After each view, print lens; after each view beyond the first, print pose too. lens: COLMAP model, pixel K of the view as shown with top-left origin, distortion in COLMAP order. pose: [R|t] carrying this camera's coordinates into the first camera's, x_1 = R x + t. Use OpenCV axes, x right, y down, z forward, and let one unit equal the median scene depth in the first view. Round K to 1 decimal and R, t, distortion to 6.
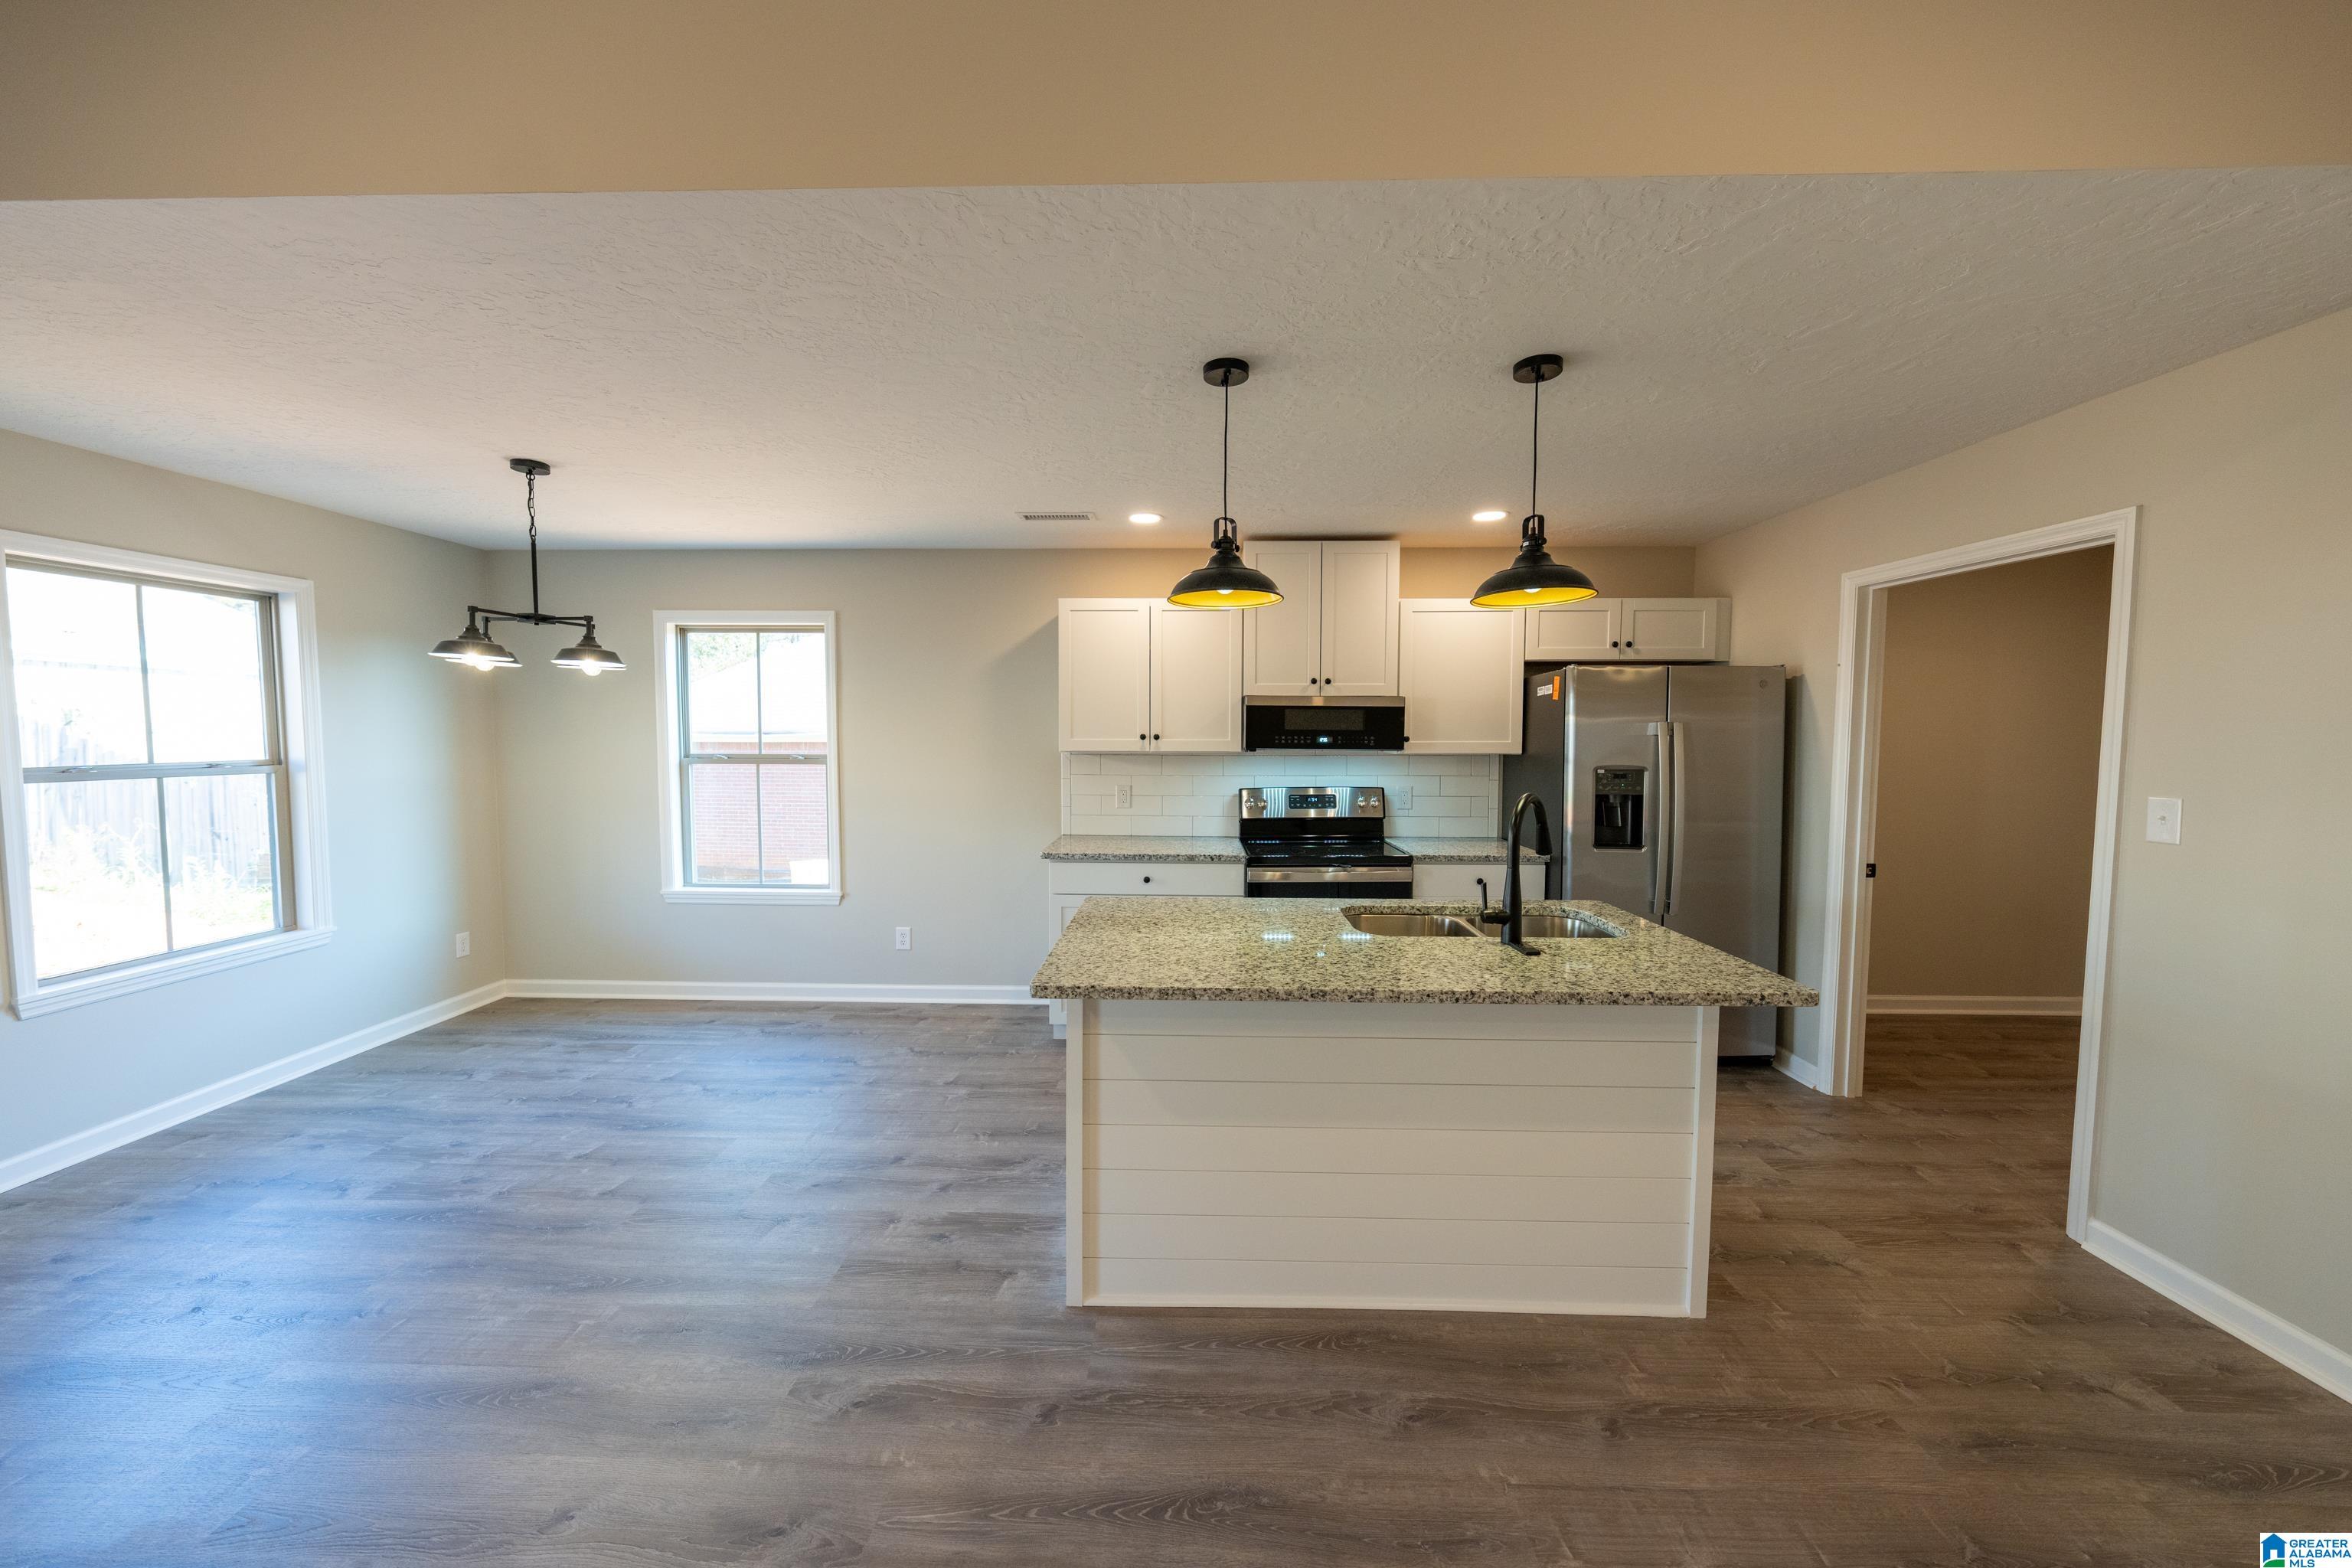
lens RADIAL K [[826.0, 0, 1171.4], [0, 826.0, 776.4], [0, 0, 1]] dist [-0.002025, 0.000031]
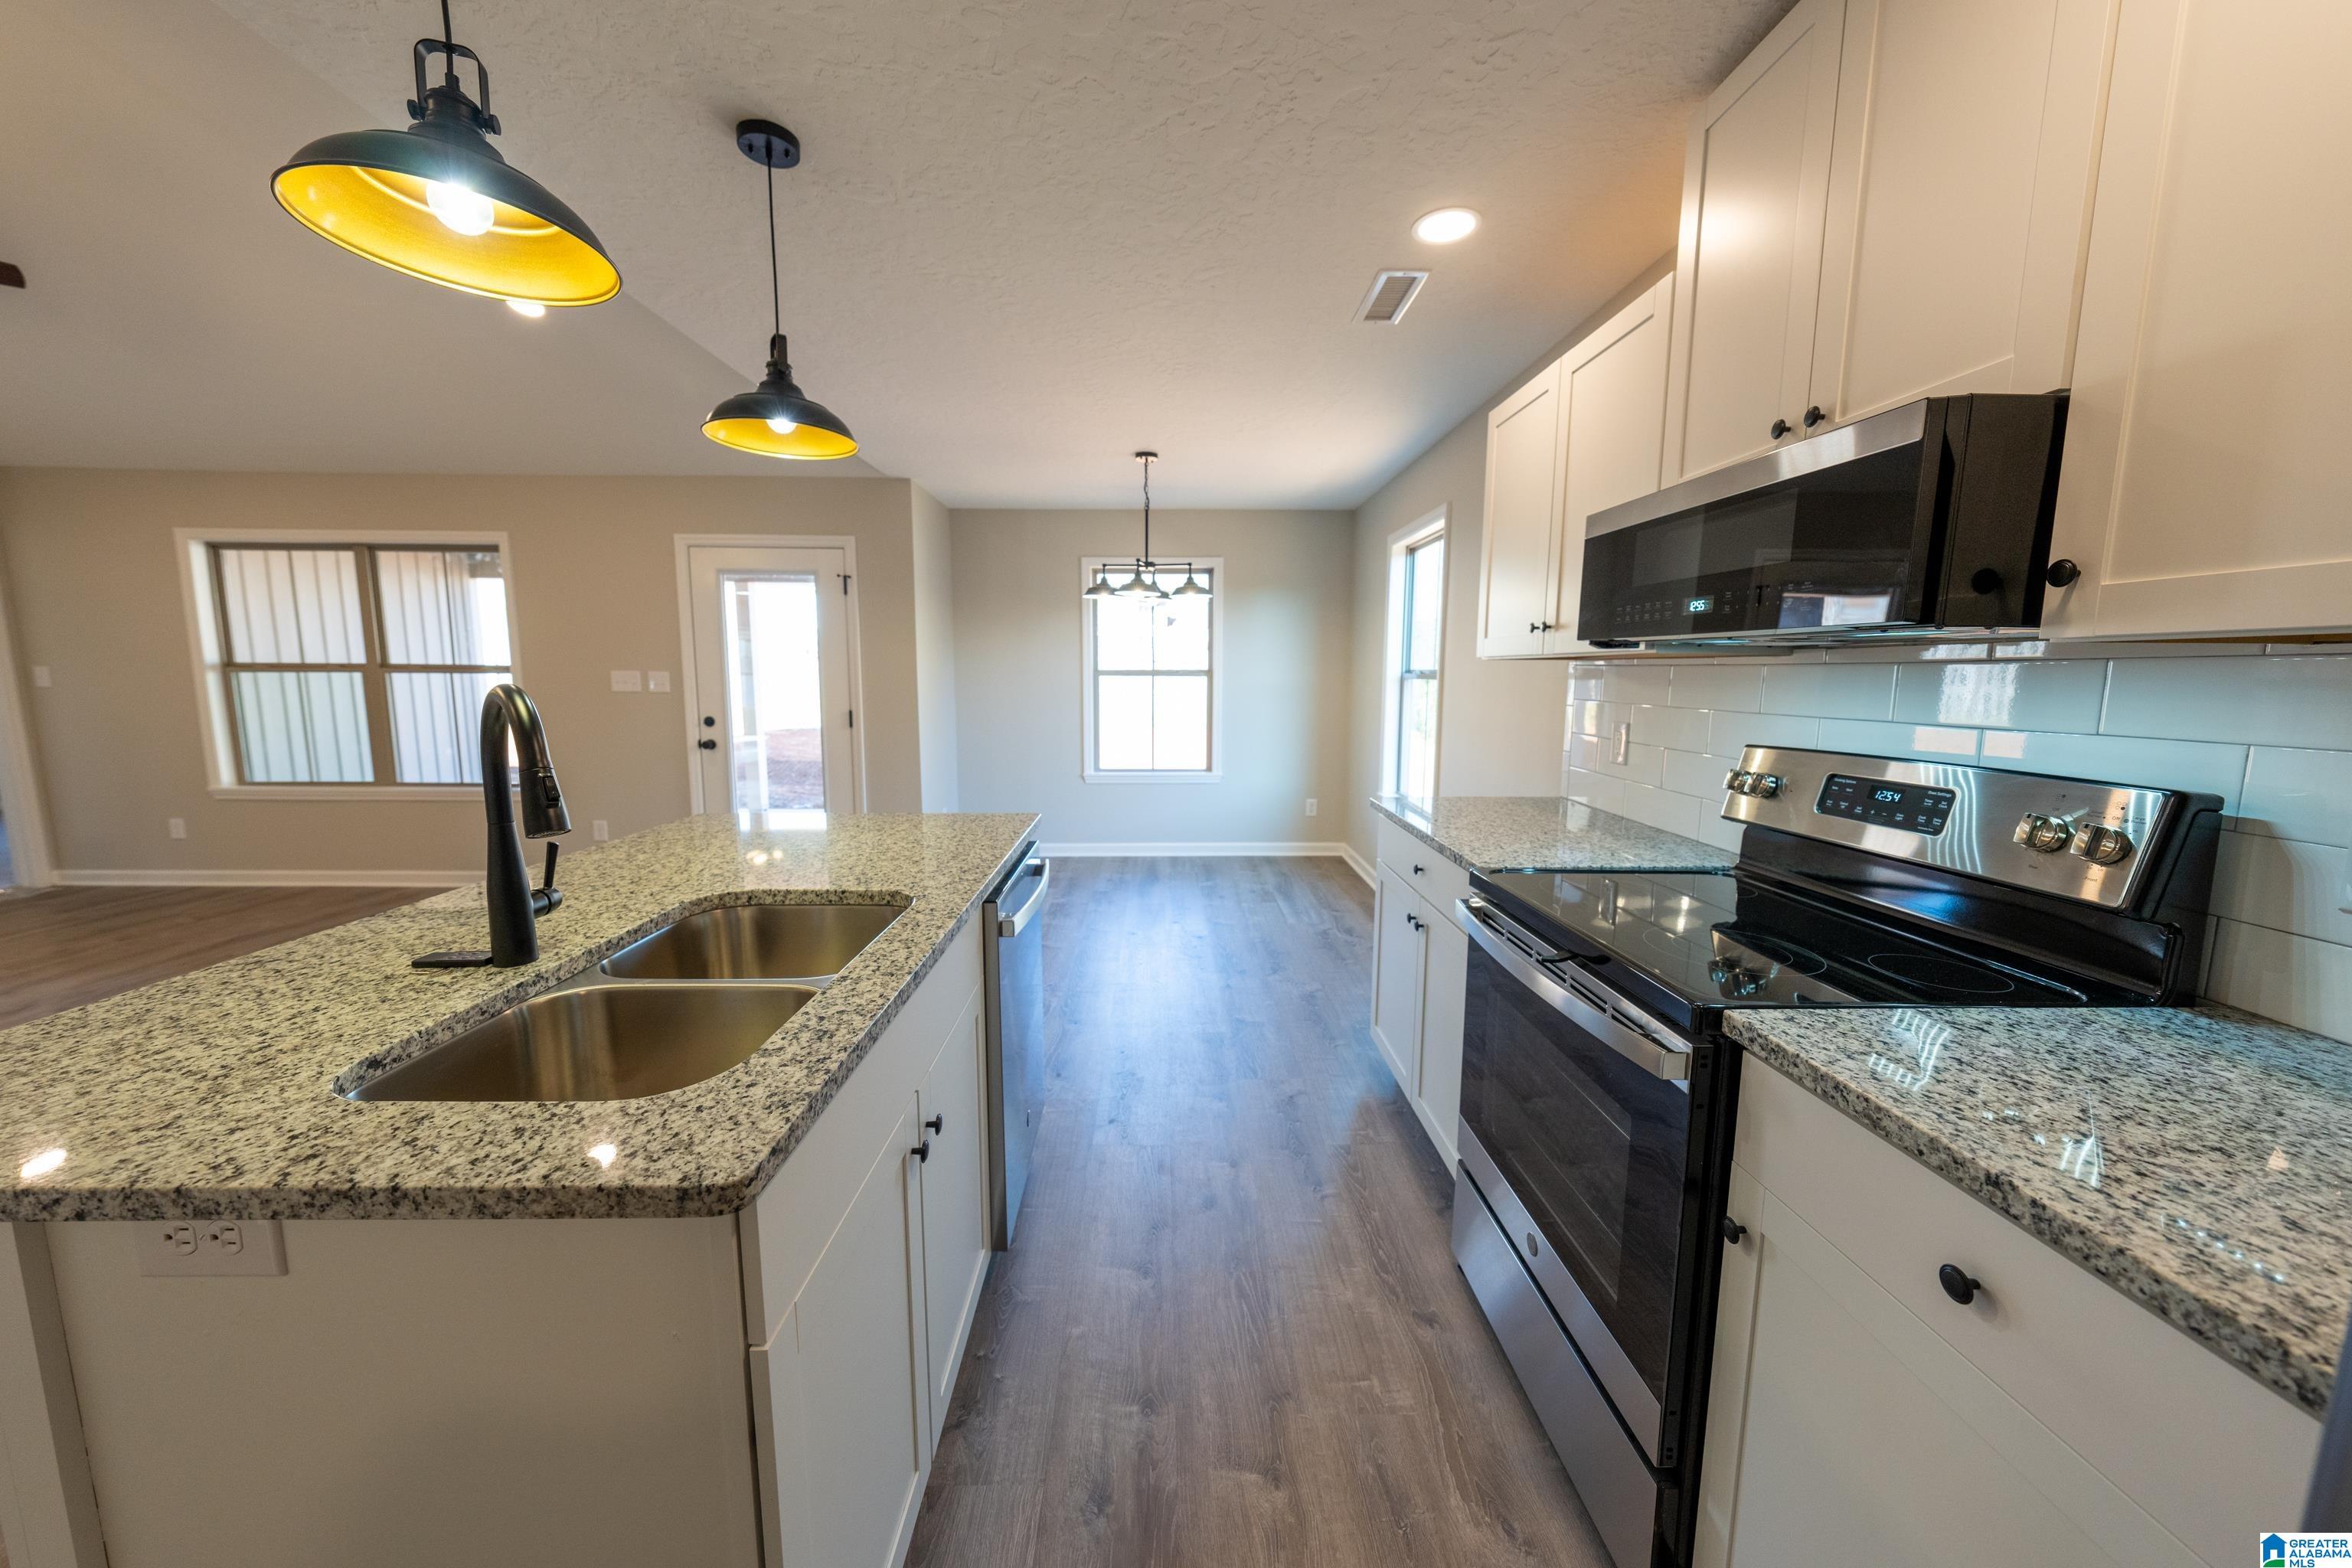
lens RADIAL K [[808.5, 0, 1170.6], [0, 808.5, 772.0], [0, 0, 1]] dist [-0.001024, 0.000130]
pose [[0.045049, 0.121972, -0.991511, 0.560761], [-0.056273, 0.991252, 0.119383, -0.003965], [0.997399, 0.050417, 0.051519, 0.833223]]
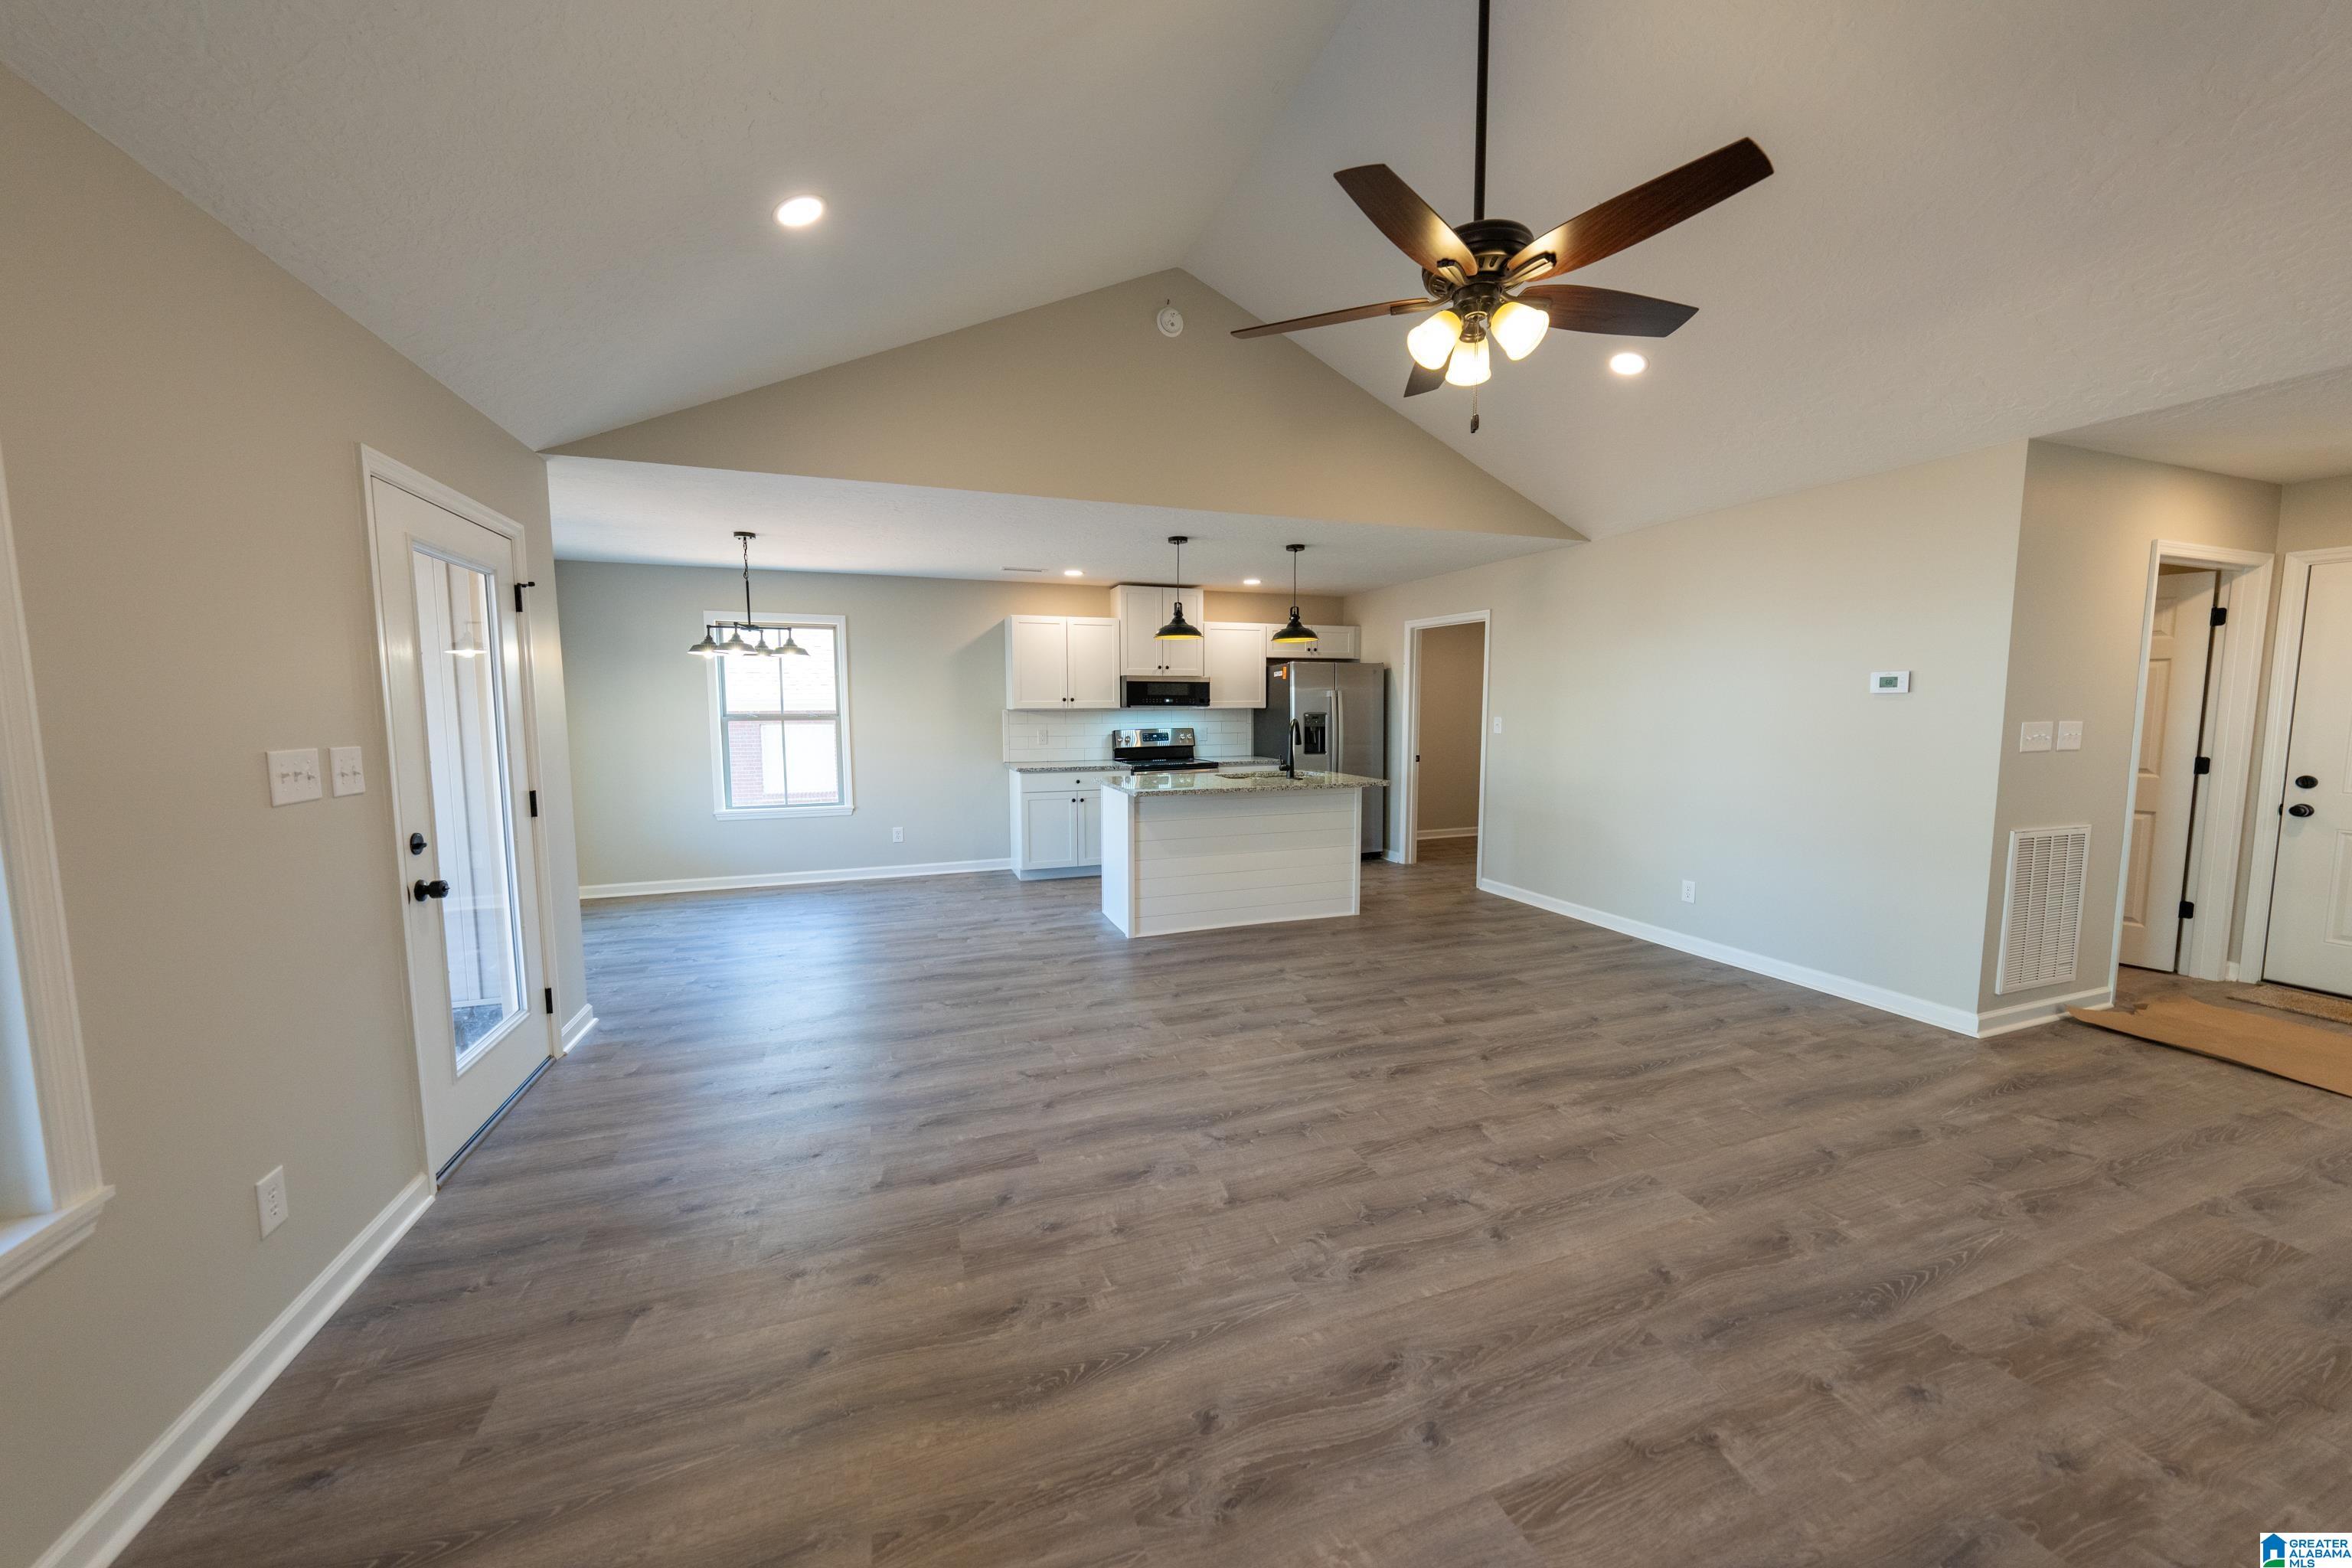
lens RADIAL K [[808.5, 0, 1170.6], [0, 808.5, 772.0], [0, 0, 1]] dist [-0.001024, 0.000130]
pose [[0.932253, -0.036994, 0.359912, -0.485288], [0.025725, 0.999019, 0.036050, 0.051306], [-0.360892, -0.024349, 0.932290, -0.692547]]
